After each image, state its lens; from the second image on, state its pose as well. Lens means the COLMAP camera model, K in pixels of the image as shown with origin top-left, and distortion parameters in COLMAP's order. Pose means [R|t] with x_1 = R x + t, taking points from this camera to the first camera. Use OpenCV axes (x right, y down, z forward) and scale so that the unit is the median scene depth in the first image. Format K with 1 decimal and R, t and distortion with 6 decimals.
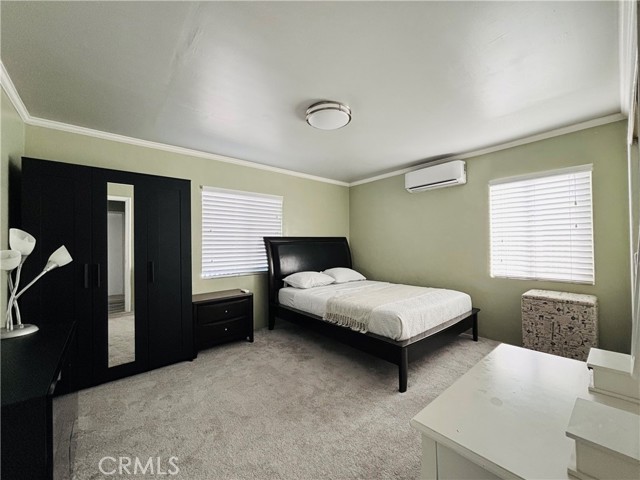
lens RADIAL K [[258.9, 0, 320.0], [0, 258.9, 240.0], [0, 0, 1]] dist [0.000086, 0.000193]
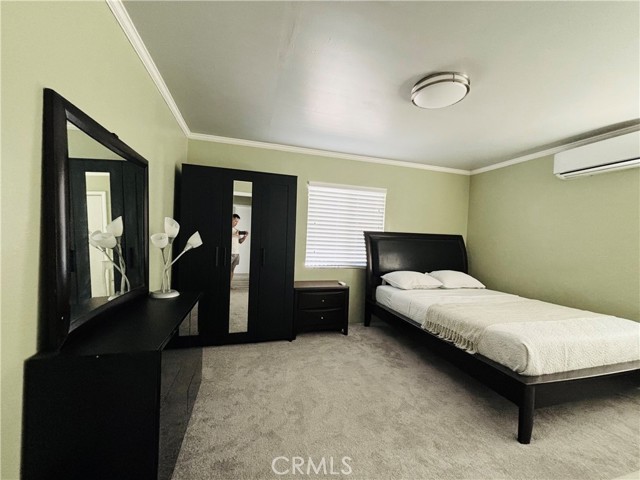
lens RADIAL K [[258.9, 0, 320.0], [0, 258.9, 240.0], [0, 0, 1]] dist [0.000086, 0.000193]
pose [[0.911689, 0.054232, -0.407286, 0.042921], [-0.045041, 0.998468, 0.032130, -0.003445], [0.408405, -0.010948, 0.912735, 0.056134]]
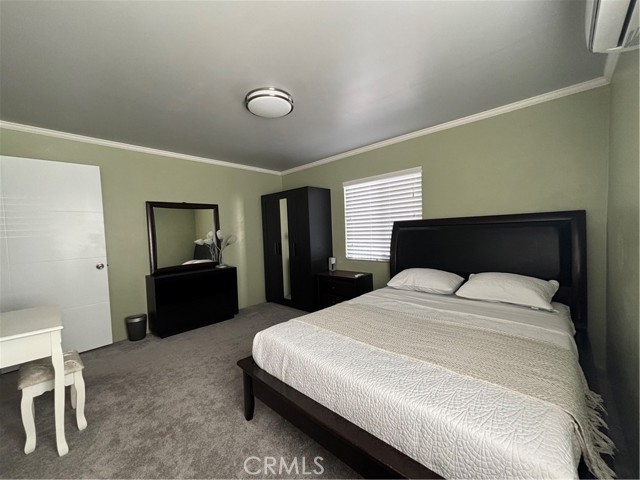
lens RADIAL K [[258.9, 0, 320.0], [0, 258.9, 240.0], [0, 0, 1]] dist [0.000086, 0.000193]
pose [[0.098974, 0.045188, -0.994064, 0.930109], [0.053988, 0.997253, 0.050709, -0.011034], [0.993624, -0.058686, 0.096262, 0.957454]]
